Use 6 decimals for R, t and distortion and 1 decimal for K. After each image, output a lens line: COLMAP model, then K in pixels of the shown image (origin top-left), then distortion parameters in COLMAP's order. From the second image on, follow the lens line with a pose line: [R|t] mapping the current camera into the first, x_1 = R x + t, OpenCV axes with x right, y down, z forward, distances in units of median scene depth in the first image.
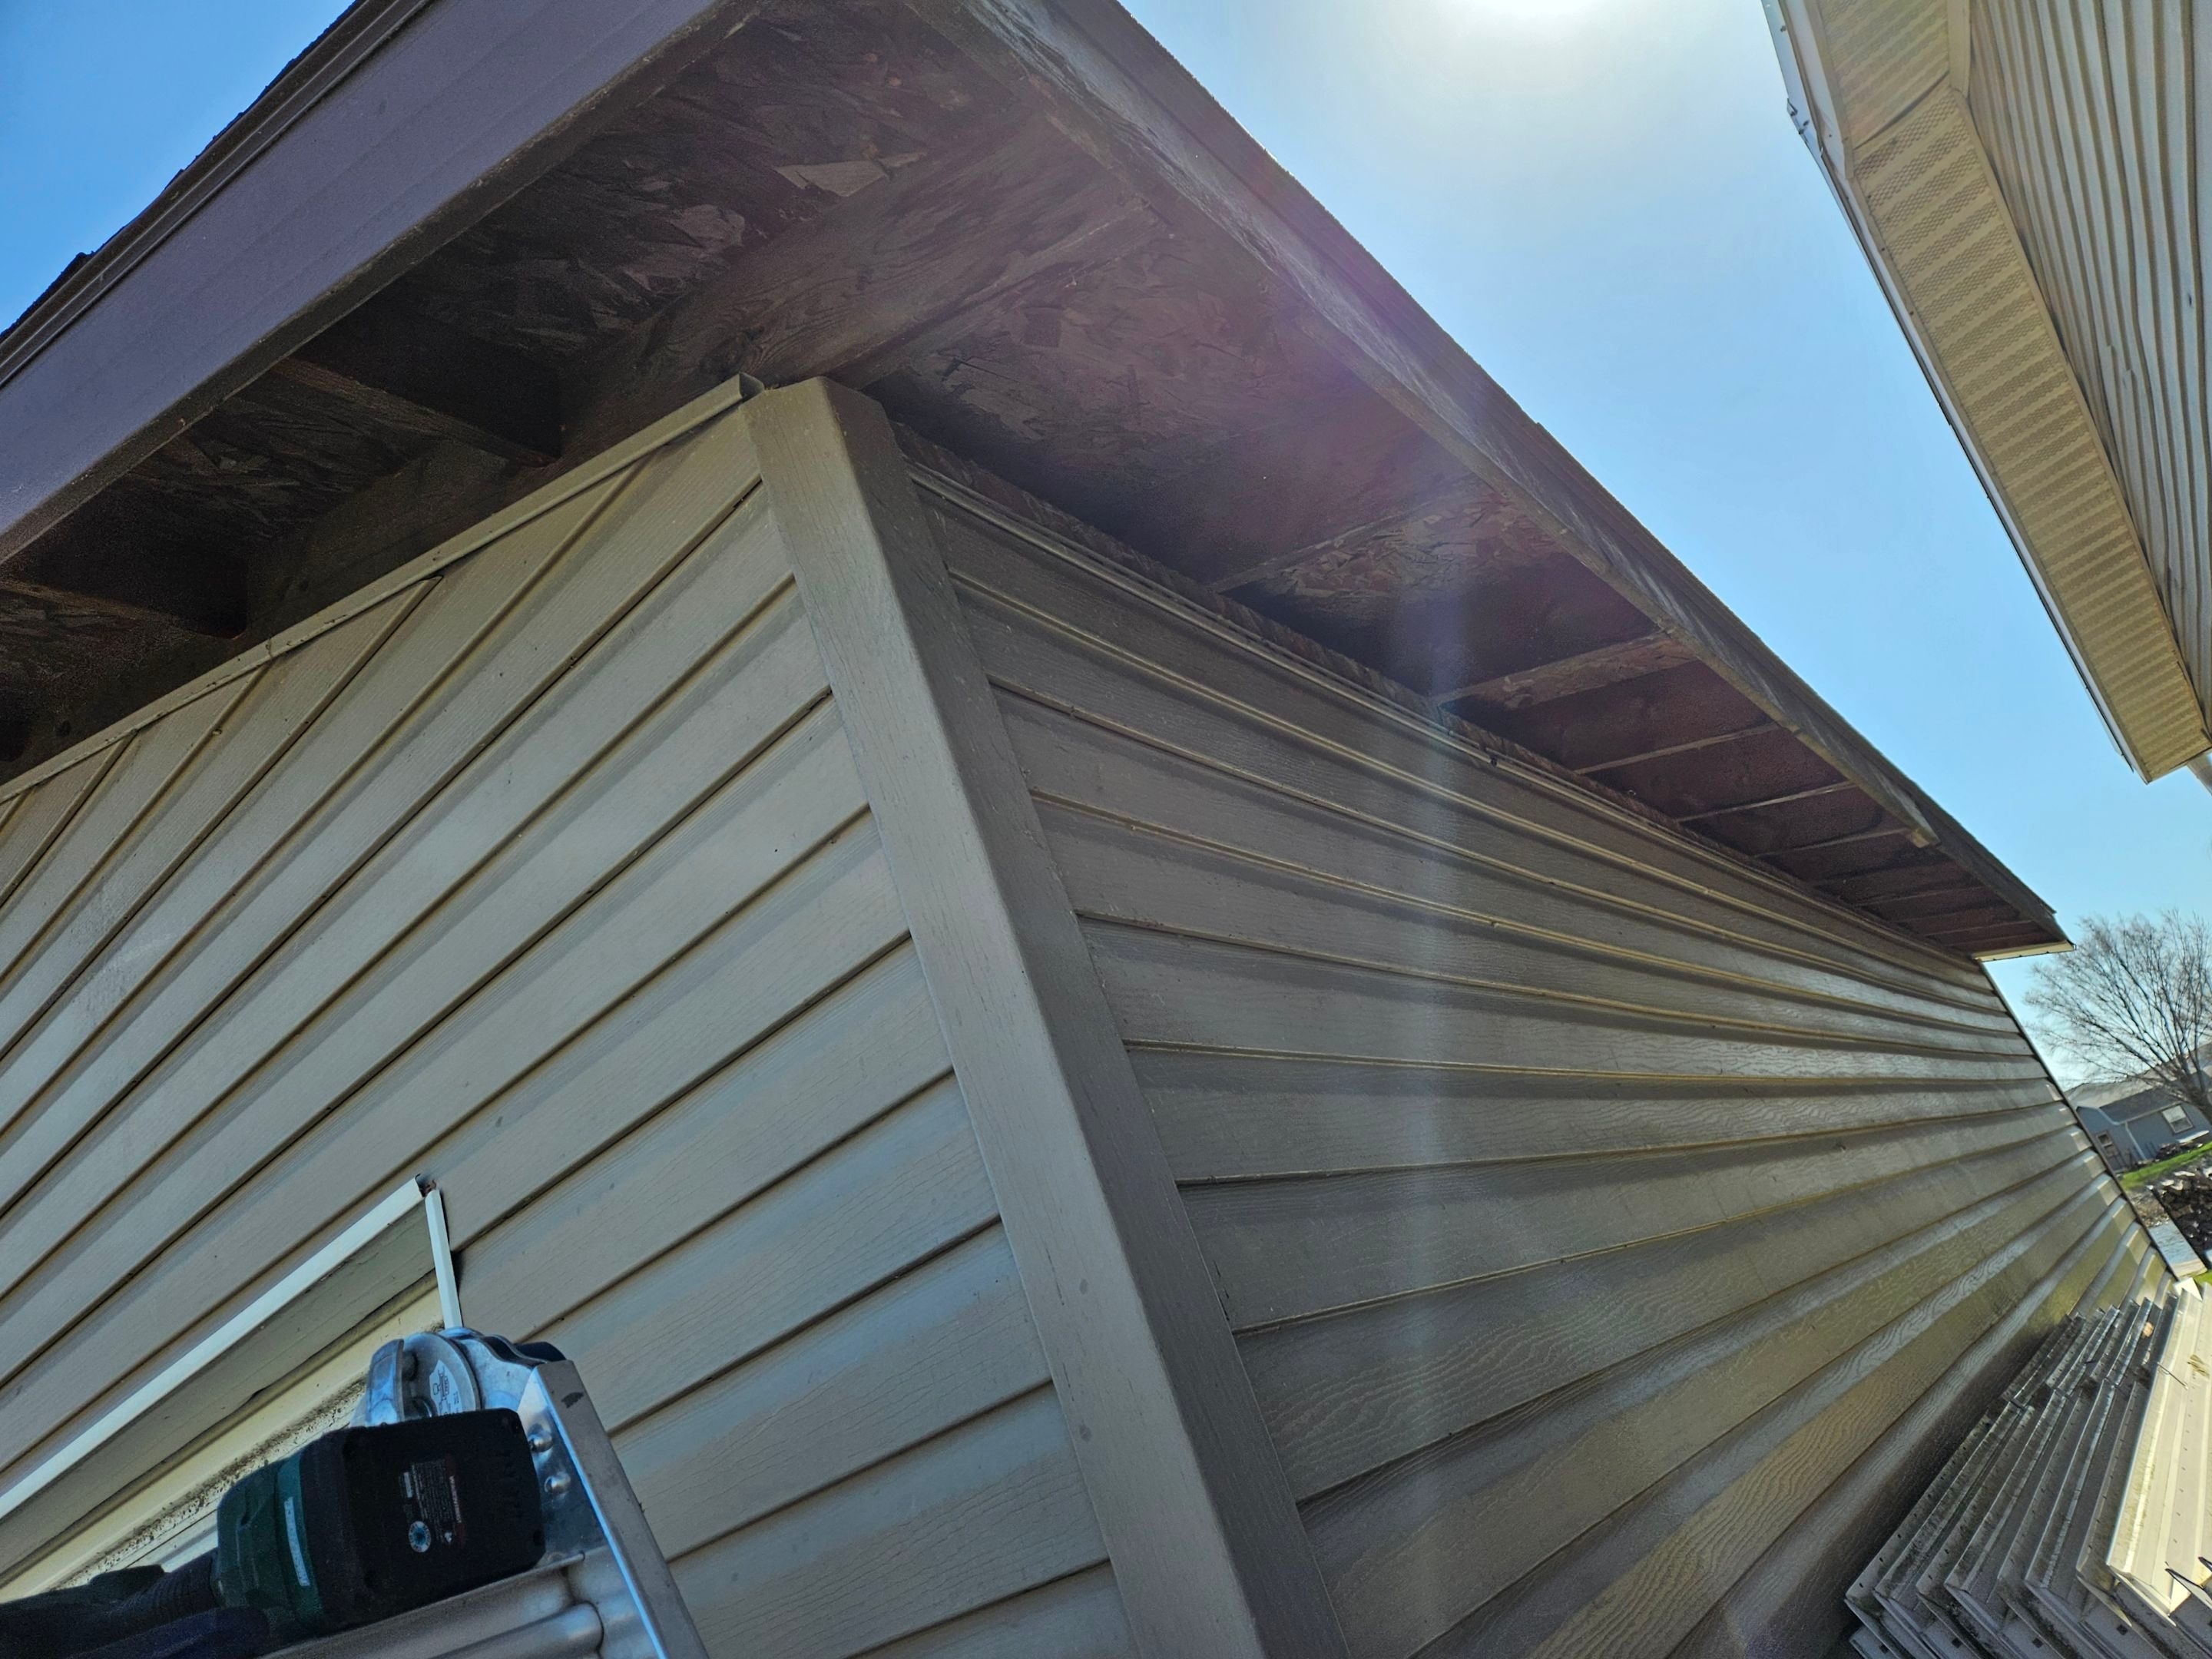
lens RADIAL K [[1467.1, 0, 1119.4], [0, 1467.1, 843.7], [0, 0, 1]] dist [0.066006, -0.052184]
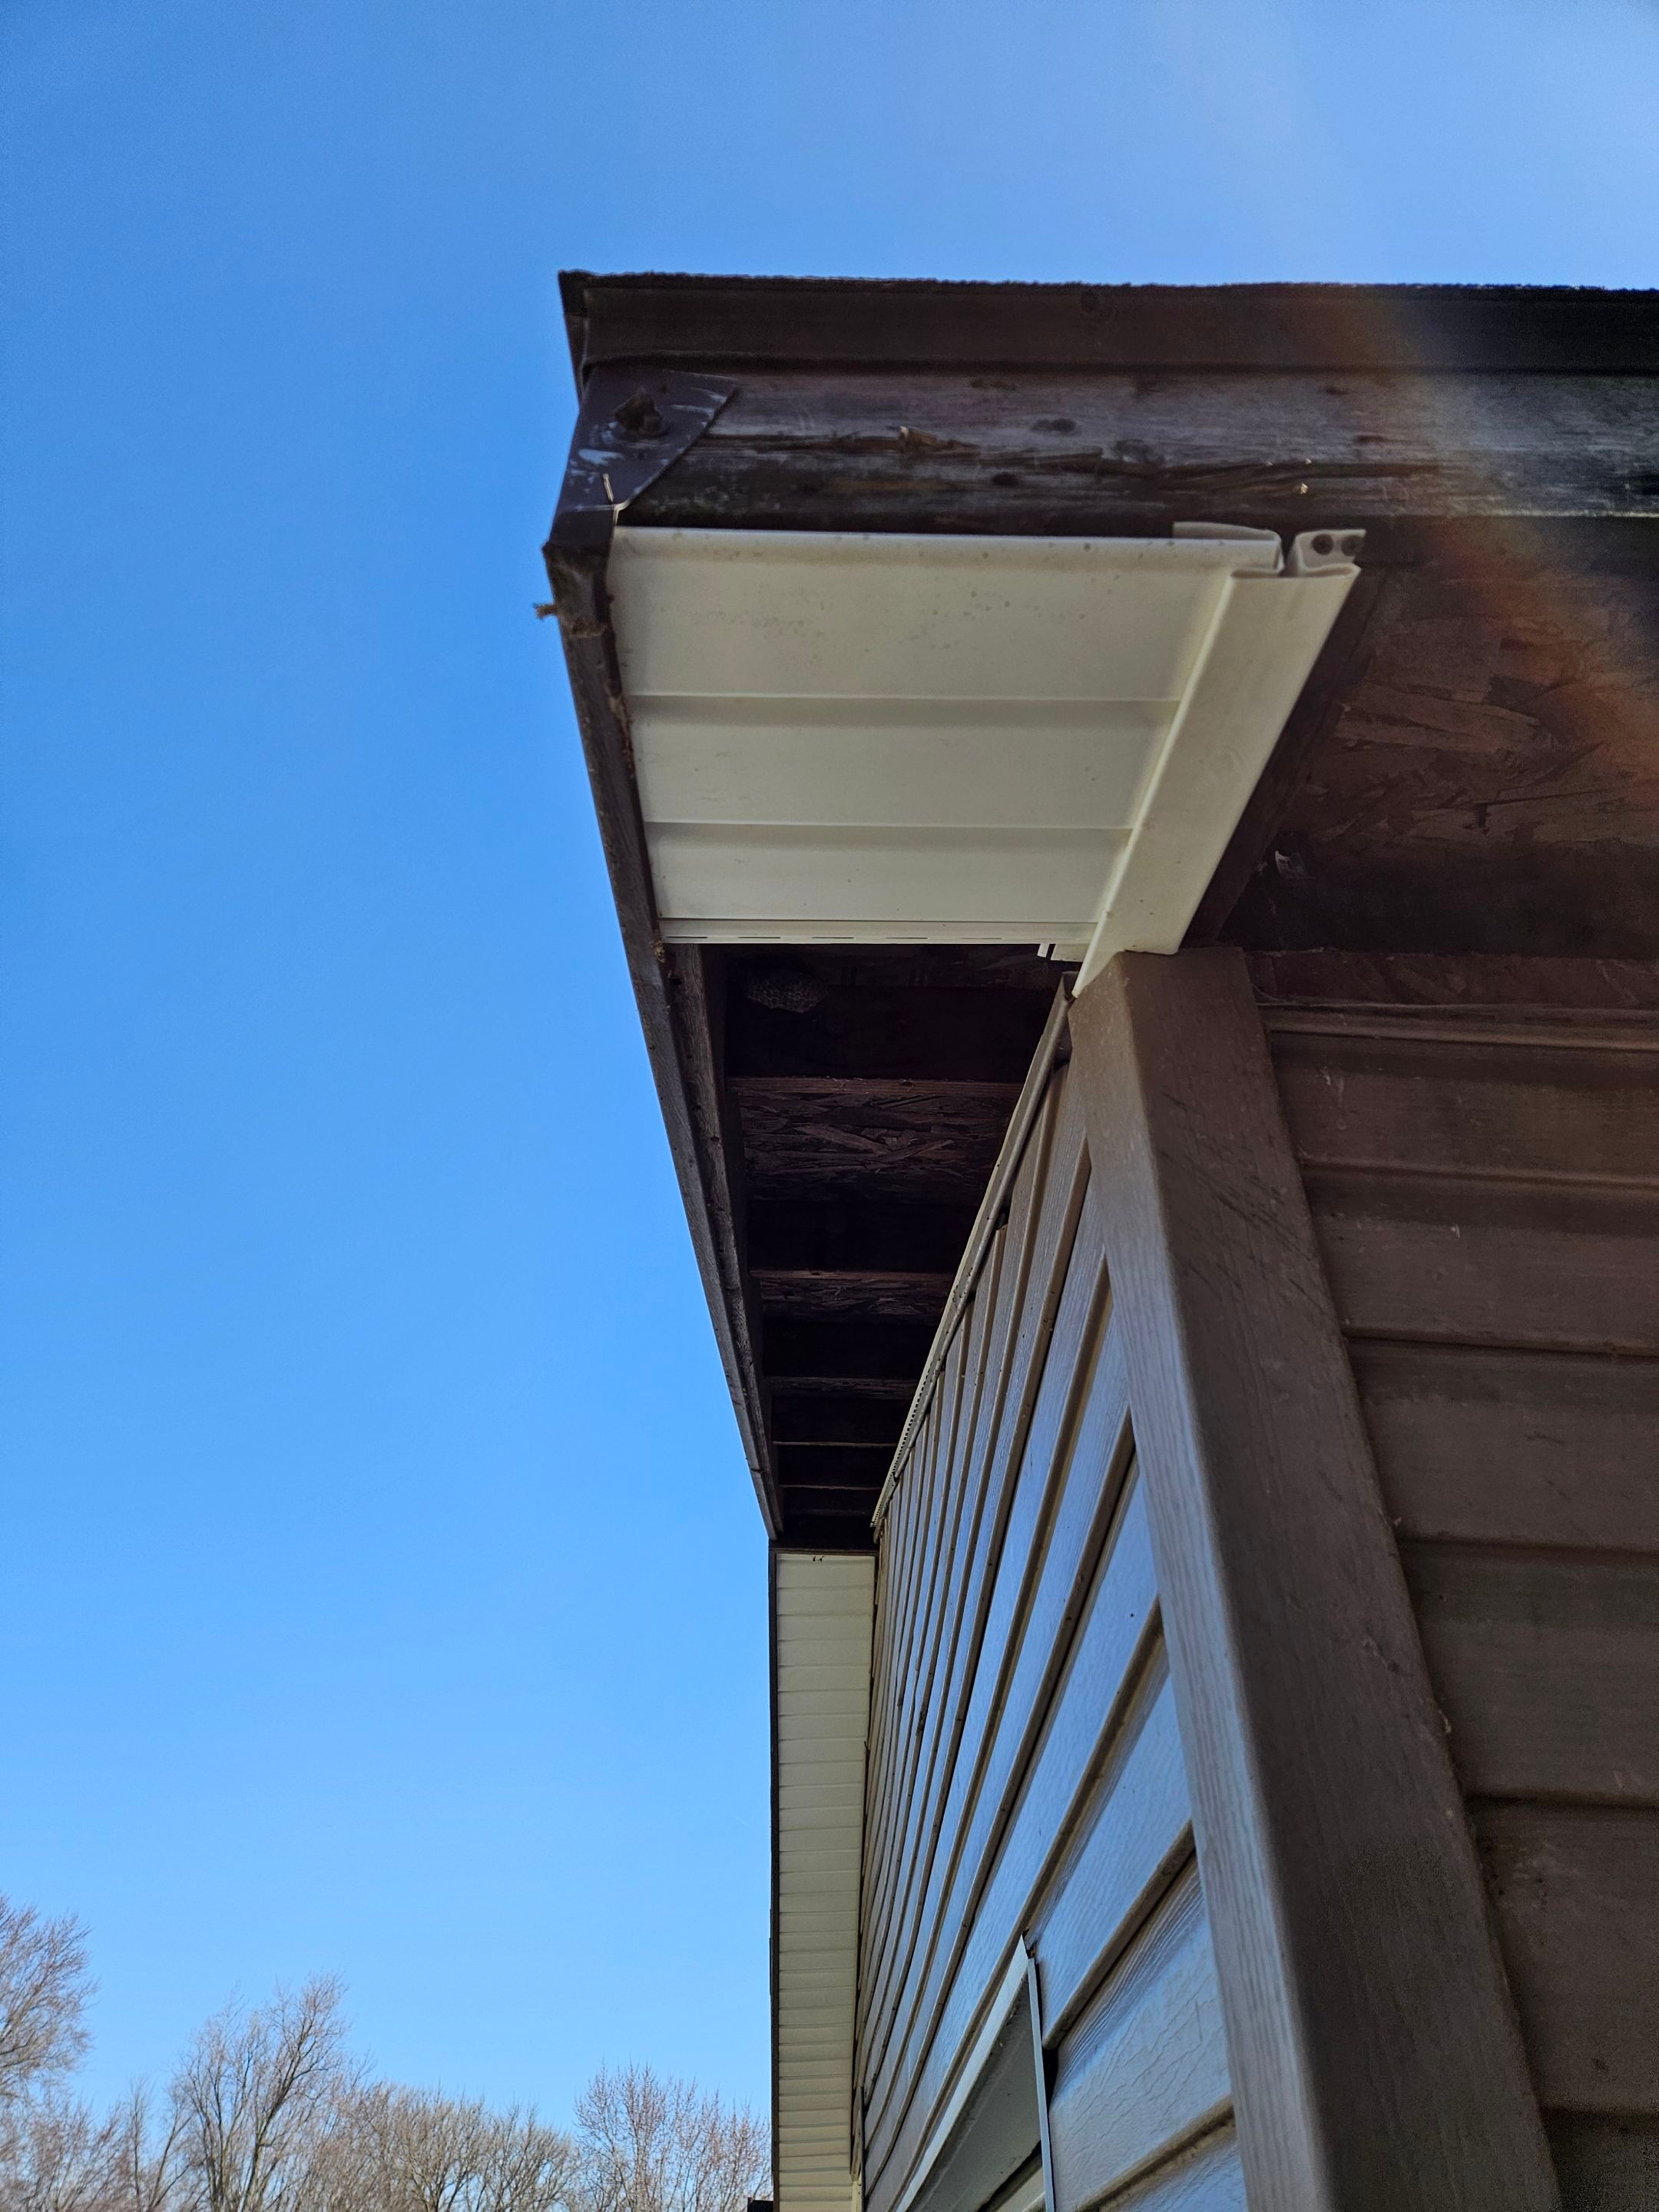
lens RADIAL K [[1467.1, 0, 835.5], [0, 1467.1, 1099.2], [0, 0, 1]] dist [0.066006, -0.052184]
pose [[0.584838, -0.210920, -0.783248, 0.254545], [0.102088, 0.977063, -0.186884, -0.103209], [0.804700, 0.029337, 0.592956, 0.388004]]
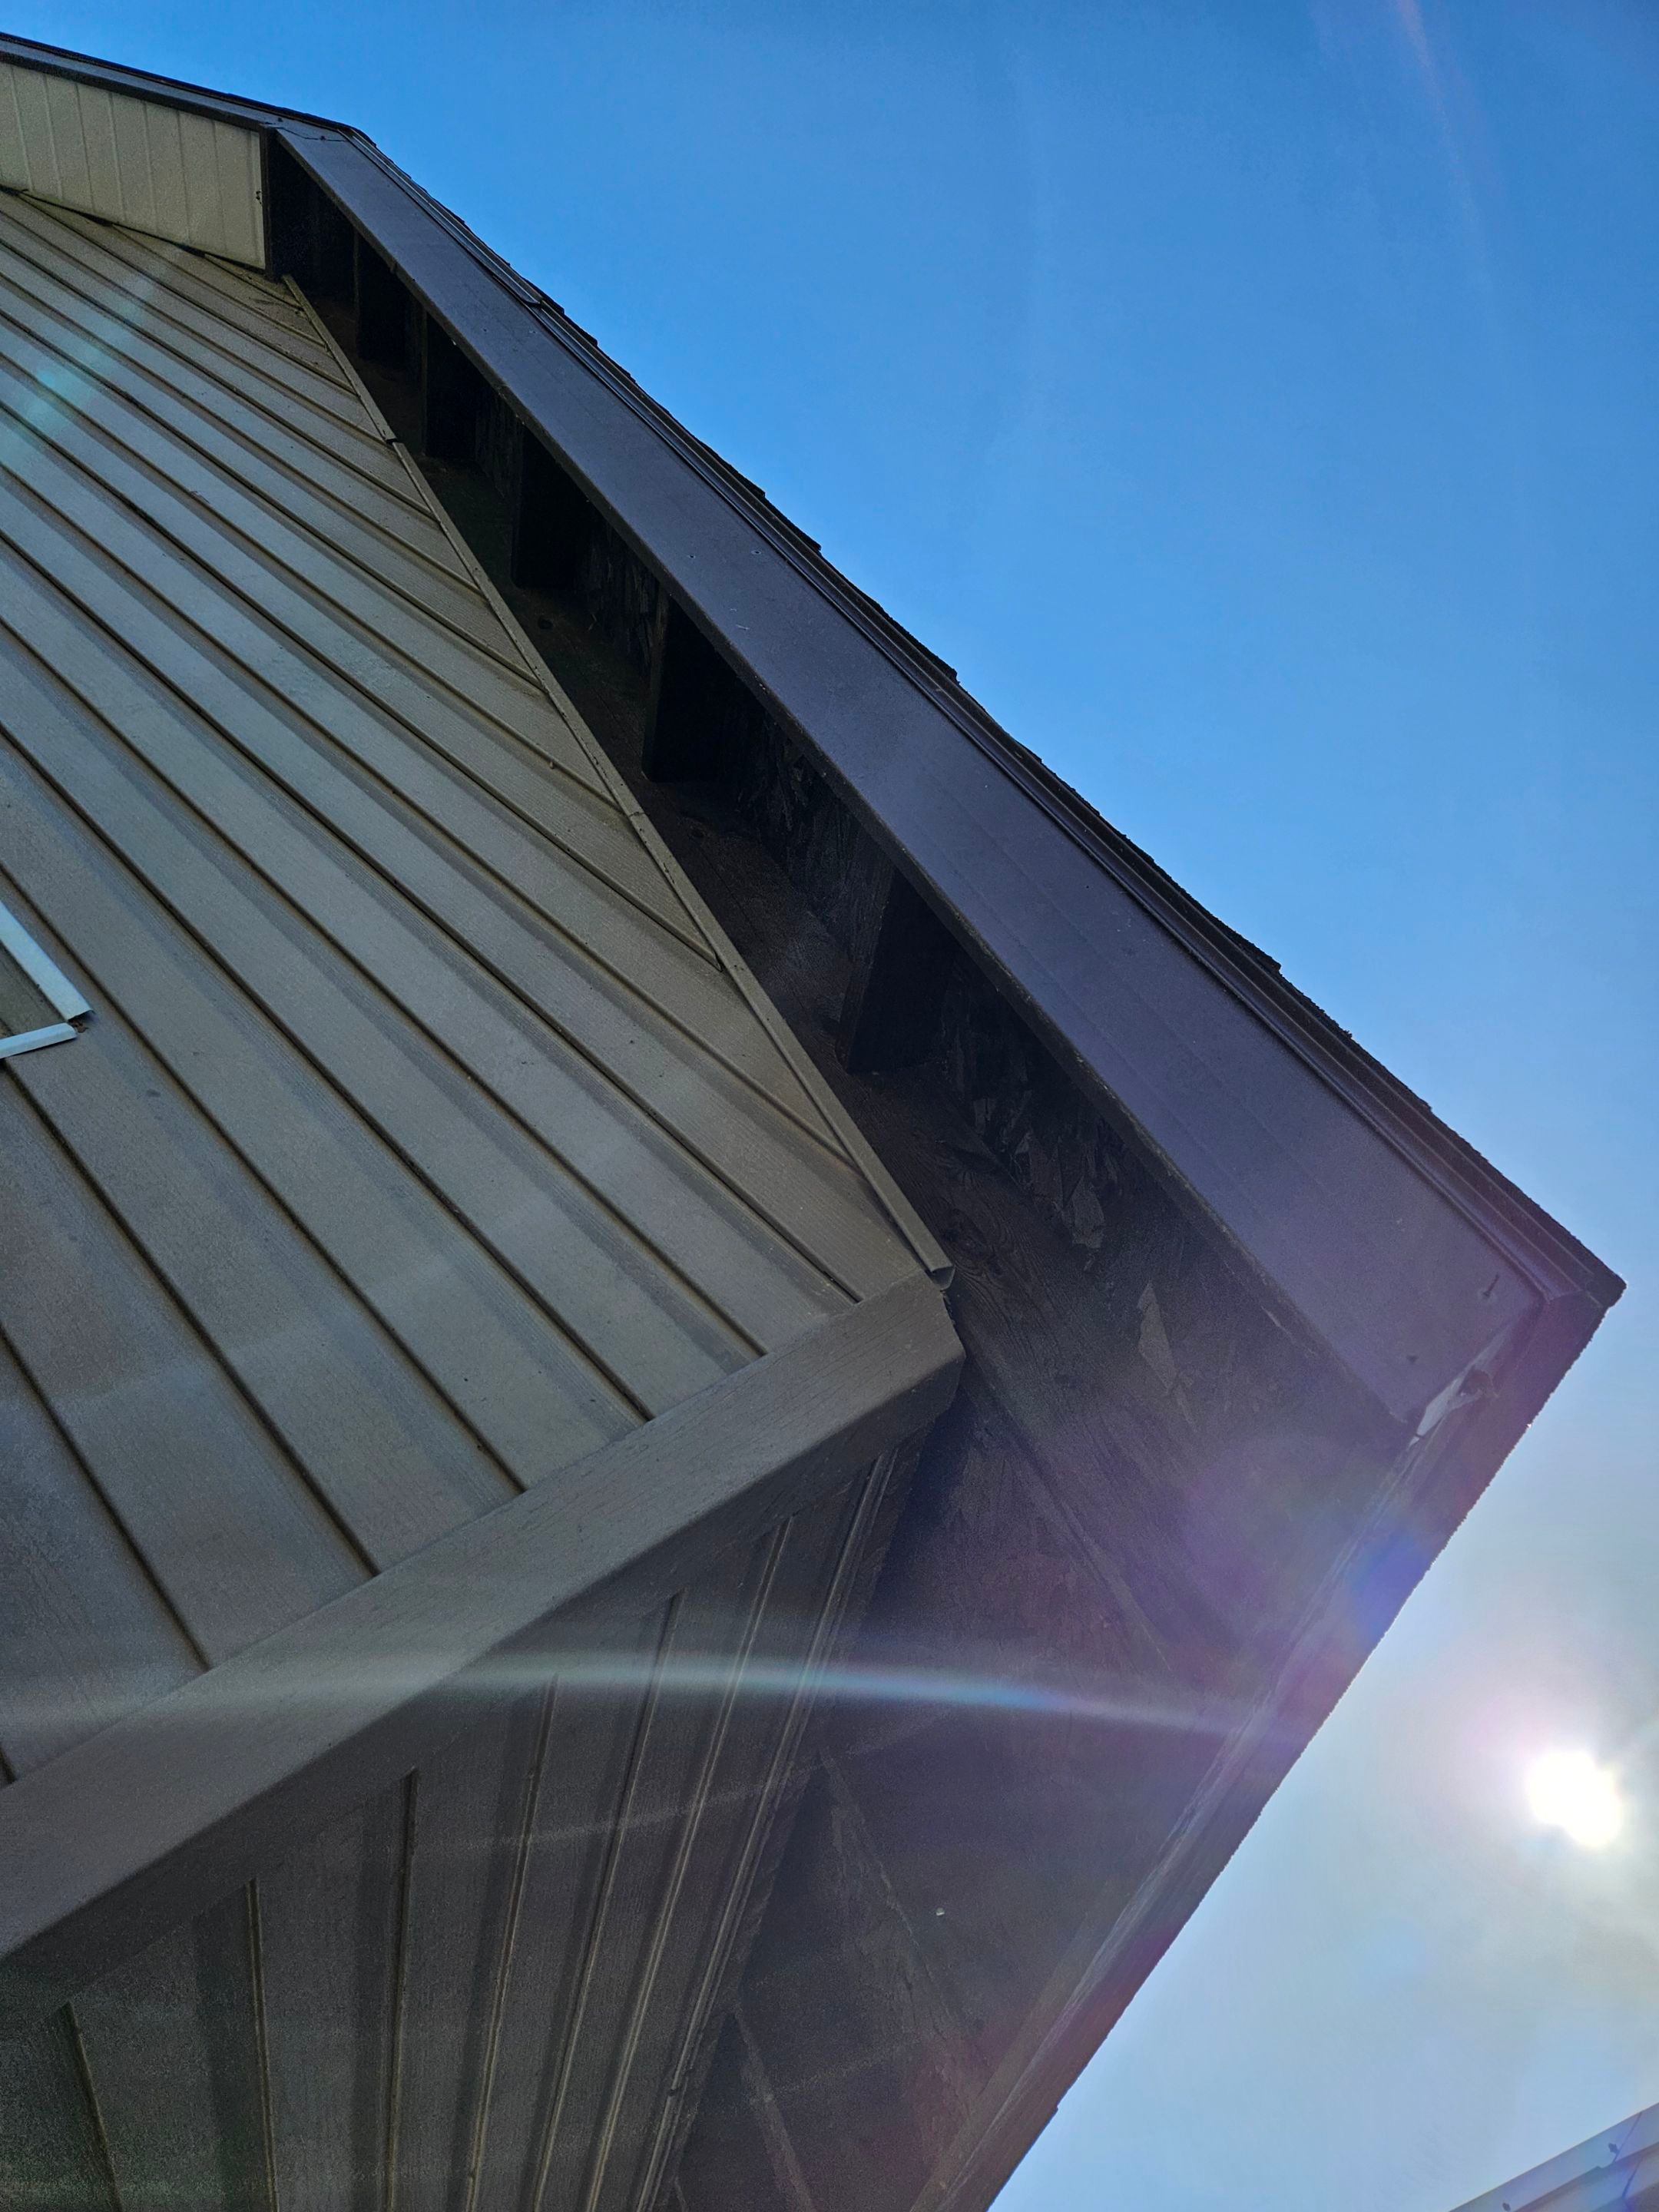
lens RADIAL K [[1467.1, 0, 805.5], [0, 1467.1, 1089.2], [0, 0, 1]] dist [0.066006, -0.052184]
pose [[0.141708, 0.960355, -0.240078, -0.133290], [-0.977174, 0.096933, -0.189036, -0.039161], [-0.158270, 0.261386, 0.952170, 0.034413]]
